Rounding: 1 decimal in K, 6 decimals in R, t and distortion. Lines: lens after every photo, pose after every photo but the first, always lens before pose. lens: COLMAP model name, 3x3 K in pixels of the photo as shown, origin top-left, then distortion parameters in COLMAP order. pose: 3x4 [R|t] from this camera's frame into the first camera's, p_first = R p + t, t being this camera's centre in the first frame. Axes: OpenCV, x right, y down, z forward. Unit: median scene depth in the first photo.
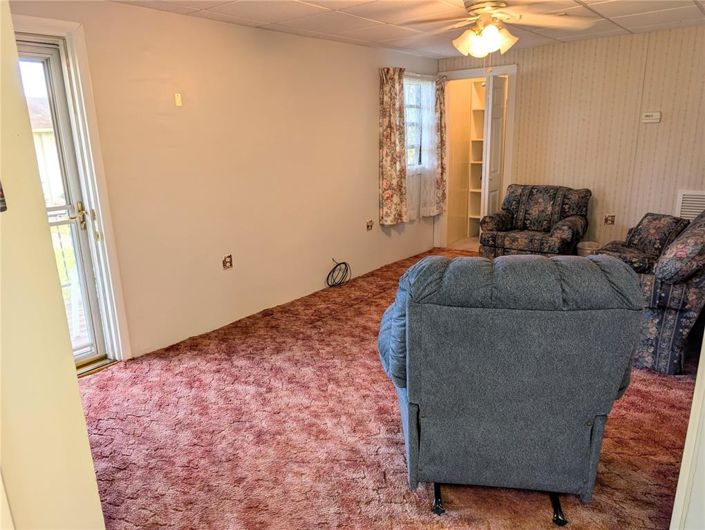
lens RADIAL K [[506.1, 0, 352.4], [0, 506.1, 264.5], [0, 0, 1]] dist [0.011665, -0.013116]
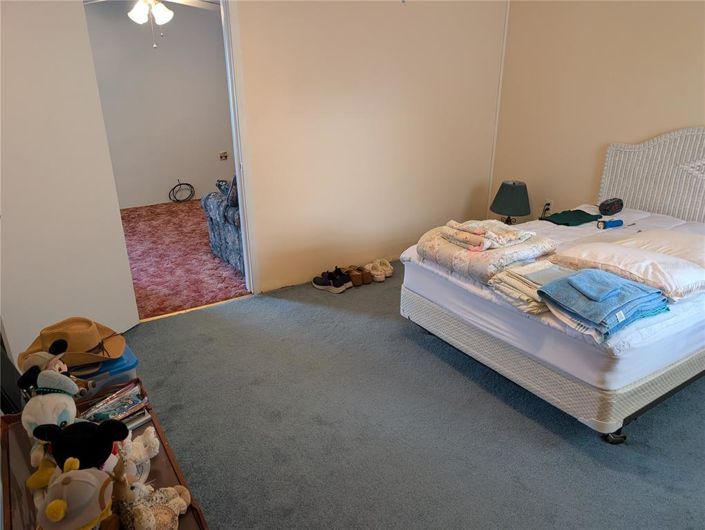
lens RADIAL K [[506.1, 0, 352.0], [0, 506.1, 266.8], [0, 0, 1]] dist [0.011665, -0.013116]
pose [[0.954685, 0.133960, -0.265765, 0.808012], [-0.103523, 0.986682, 0.125462, -0.000892], [0.279032, -0.092264, 0.955839, -0.111590]]
